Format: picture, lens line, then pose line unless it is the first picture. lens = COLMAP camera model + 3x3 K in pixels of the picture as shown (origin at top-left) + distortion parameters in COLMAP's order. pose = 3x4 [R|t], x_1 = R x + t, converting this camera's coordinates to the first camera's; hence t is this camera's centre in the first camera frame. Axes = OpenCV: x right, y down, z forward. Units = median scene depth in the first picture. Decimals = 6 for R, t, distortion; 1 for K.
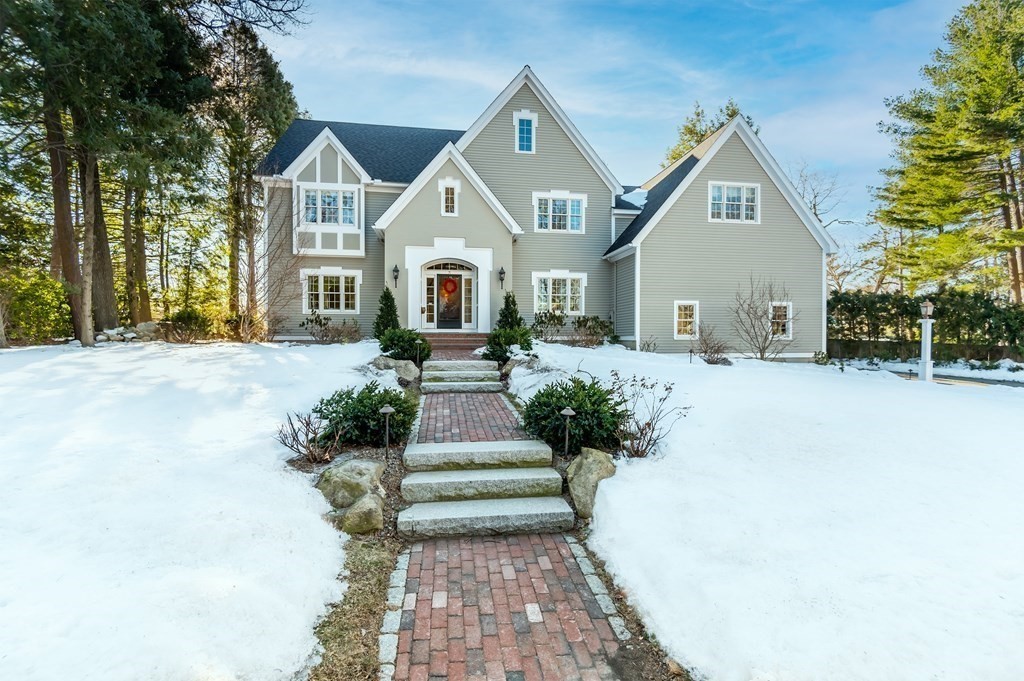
lens RADIAL K [[478.1, 0, 511.6], [0, 478.1, 343.9], [0, 0, 1]] dist [-0.013040, -0.000045]
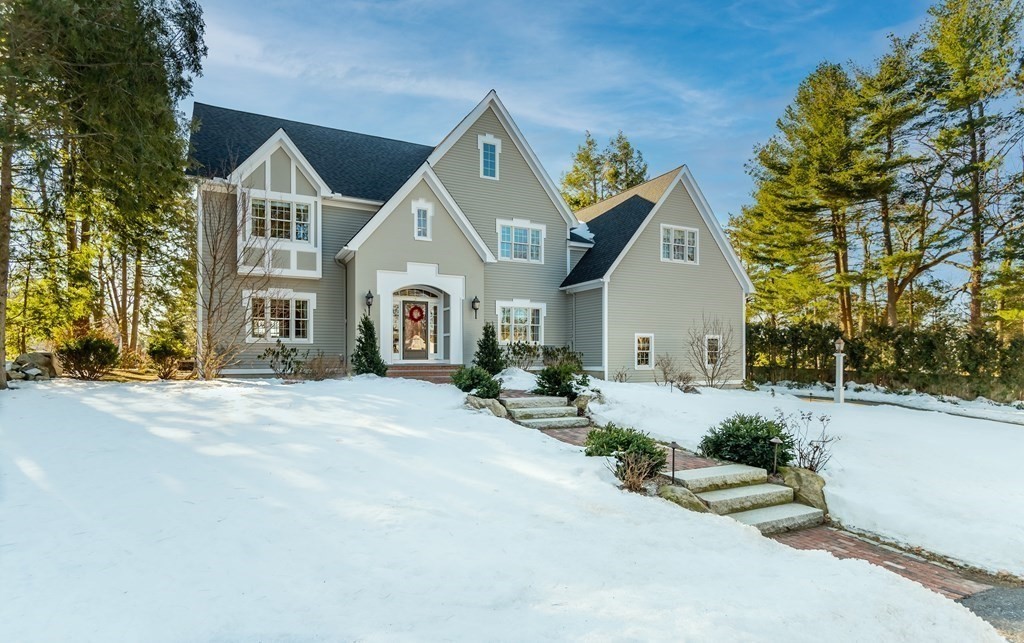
lens RADIAL K [[538.2, 0, 503.9], [0, 538.2, 360.7], [0, 0, 1]] dist [-0.011138, -0.002660]
pose [[0.952816, -0.002768, 0.303534, -0.292946], [0.005699, 0.999945, -0.008771, -0.019635], [-0.303494, 0.010087, 0.952780, -0.053810]]
